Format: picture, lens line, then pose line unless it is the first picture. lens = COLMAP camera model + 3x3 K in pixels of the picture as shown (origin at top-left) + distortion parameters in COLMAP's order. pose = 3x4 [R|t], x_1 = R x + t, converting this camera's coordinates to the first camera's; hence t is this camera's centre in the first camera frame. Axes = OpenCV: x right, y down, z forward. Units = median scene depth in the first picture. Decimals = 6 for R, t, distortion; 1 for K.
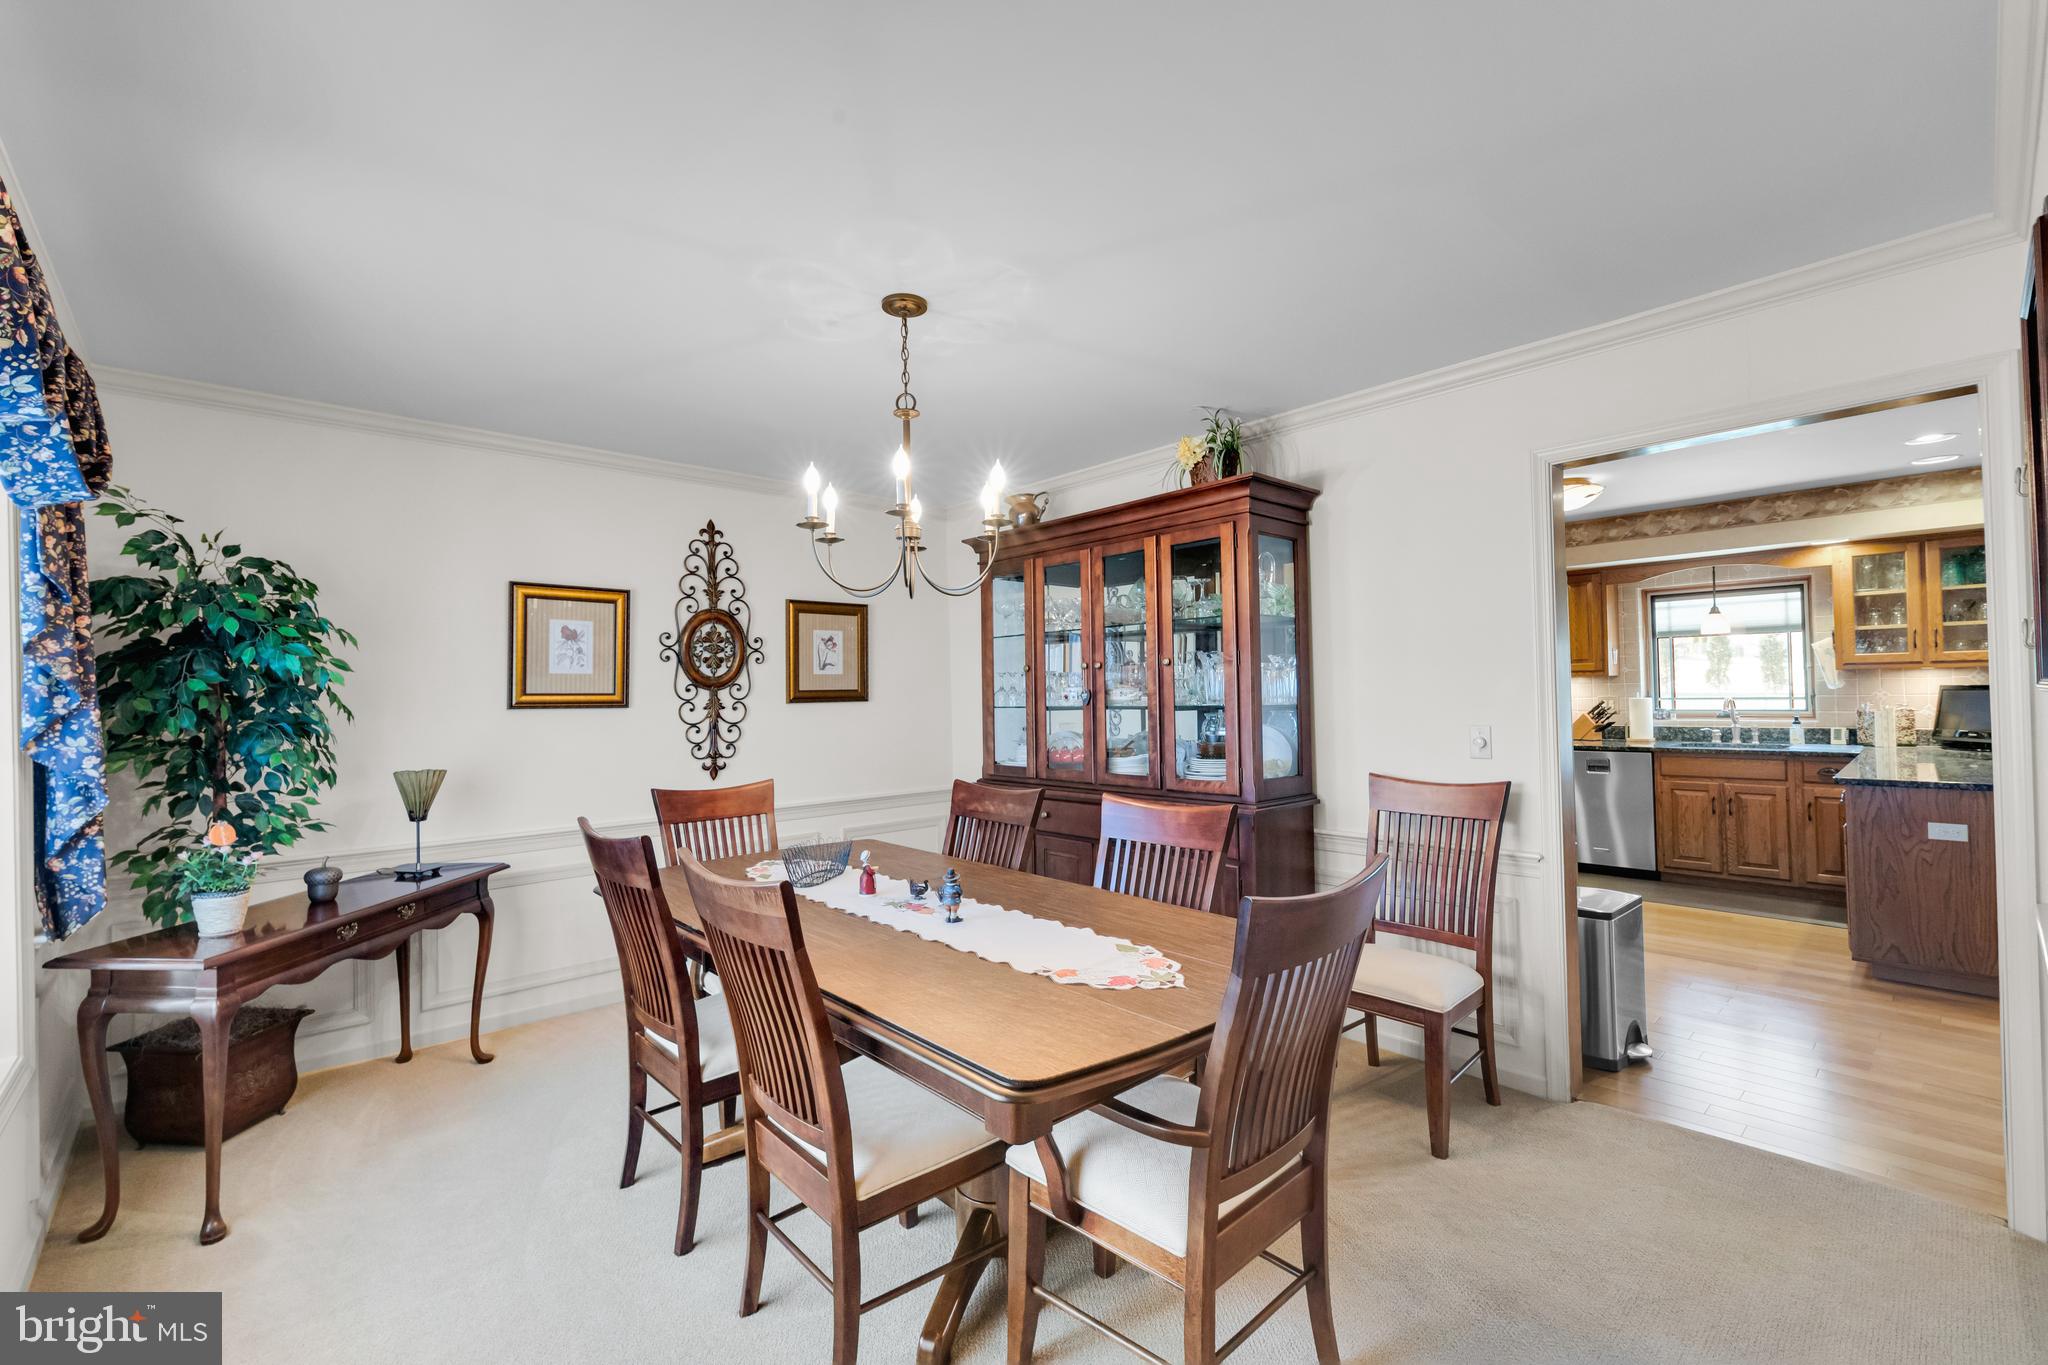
lens RADIAL K [[865.9, 0, 1025.8], [0, 865.9, 681.0], [0, 0, 1]] dist [0.006788, -0.000080]
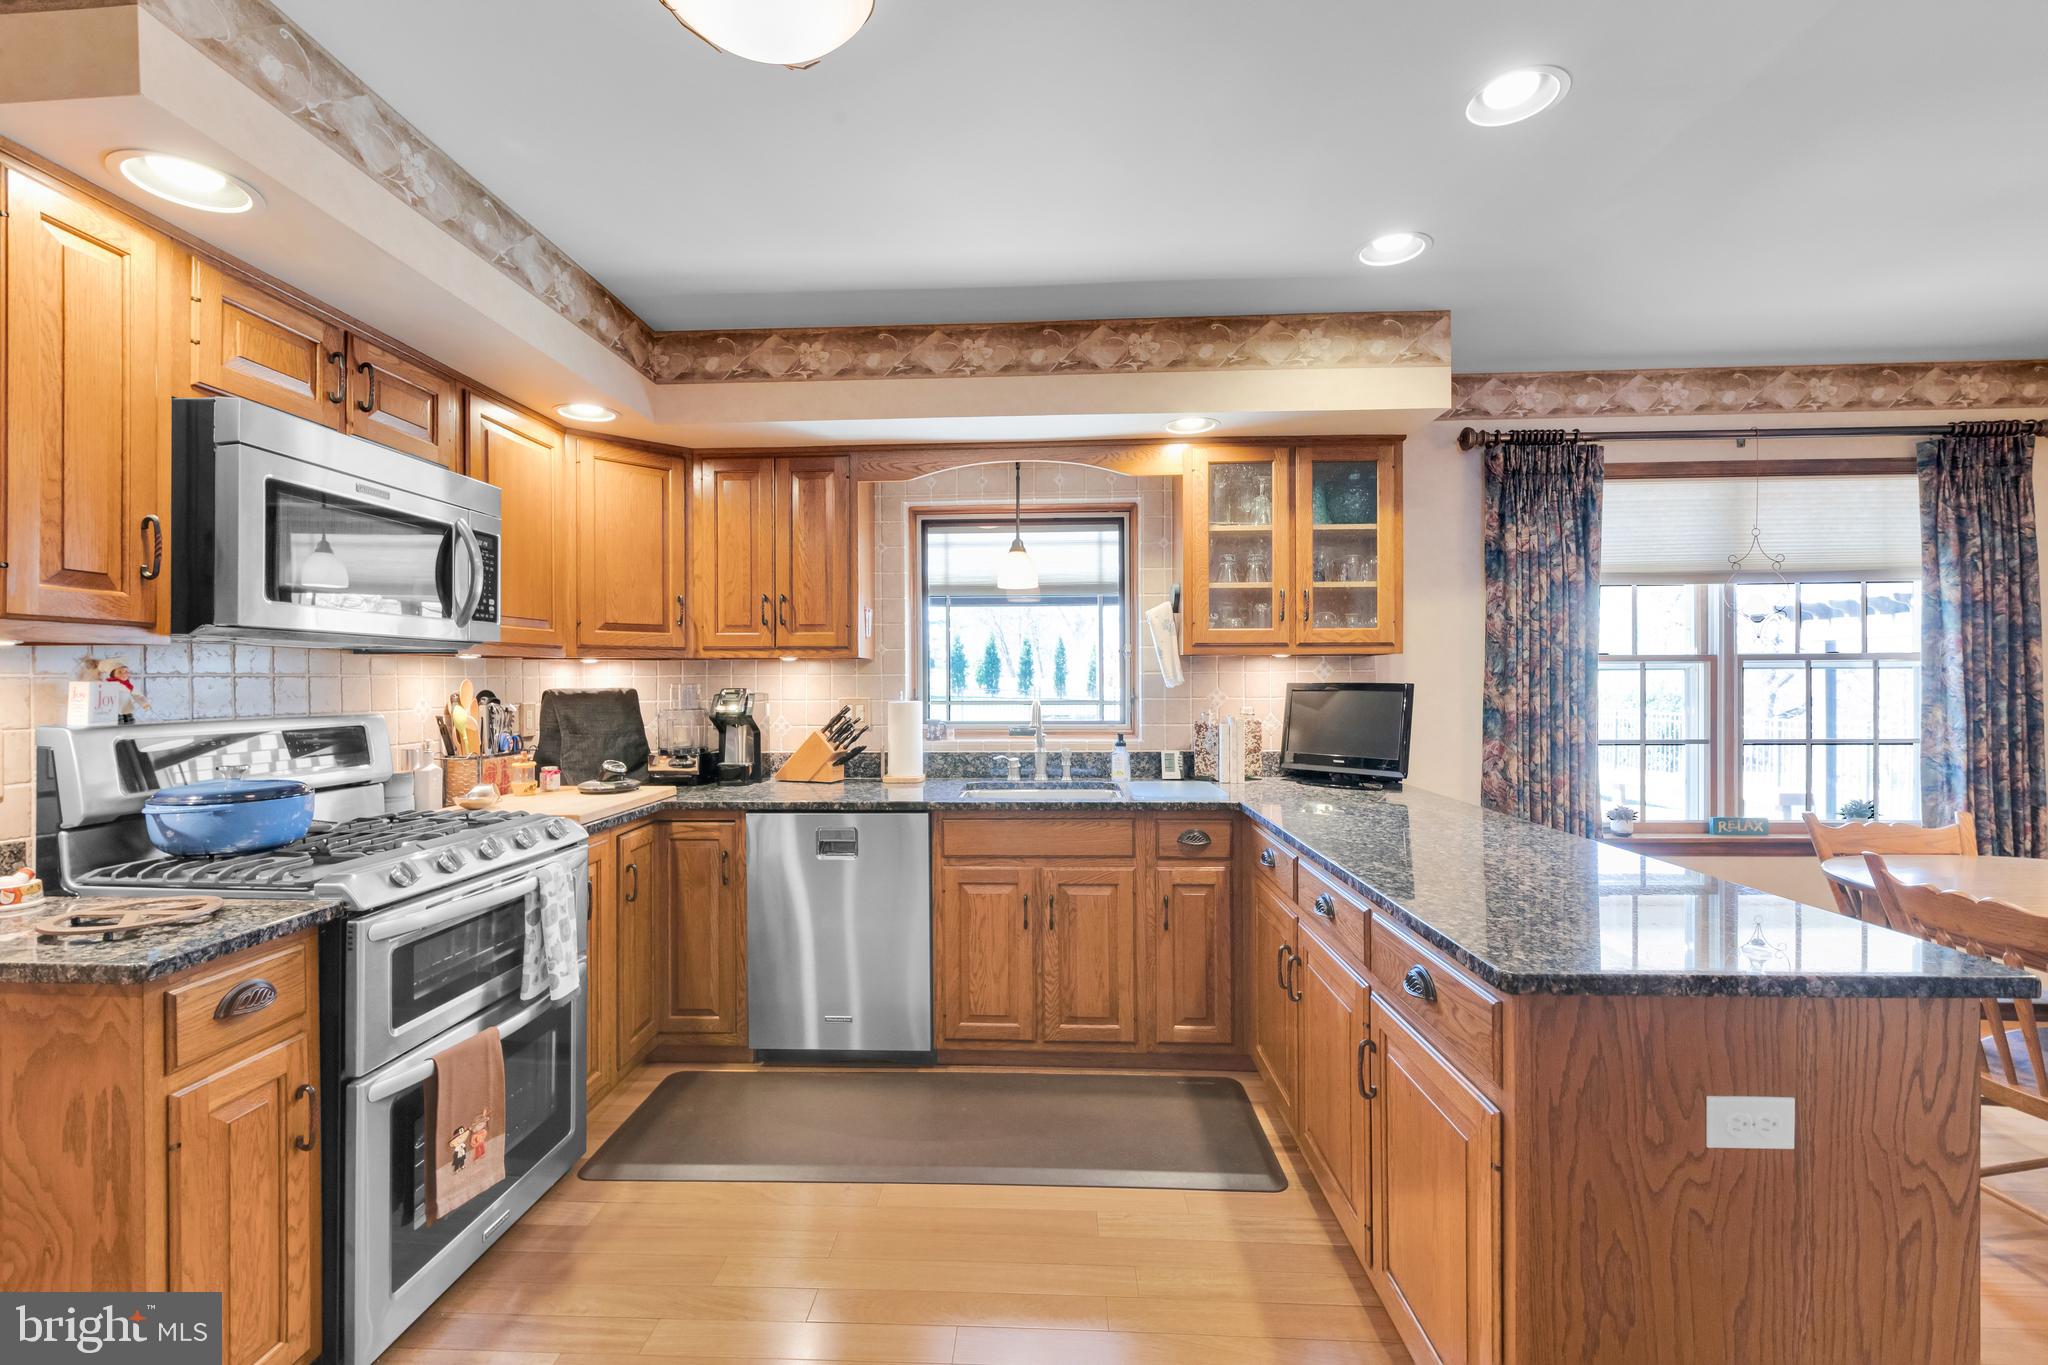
lens RADIAL K [[916.2, 0, 1017.9], [0, 916.2, 678.8], [0, 0, 1]] dist [0.012454, 0.000418]
pose [[0.712233, 0.020996, 0.701629, 0.406001], [-0.019633, 0.999757, -0.009987, 0.011343], [-0.701669, -0.006662, 0.712472, 0.619999]]
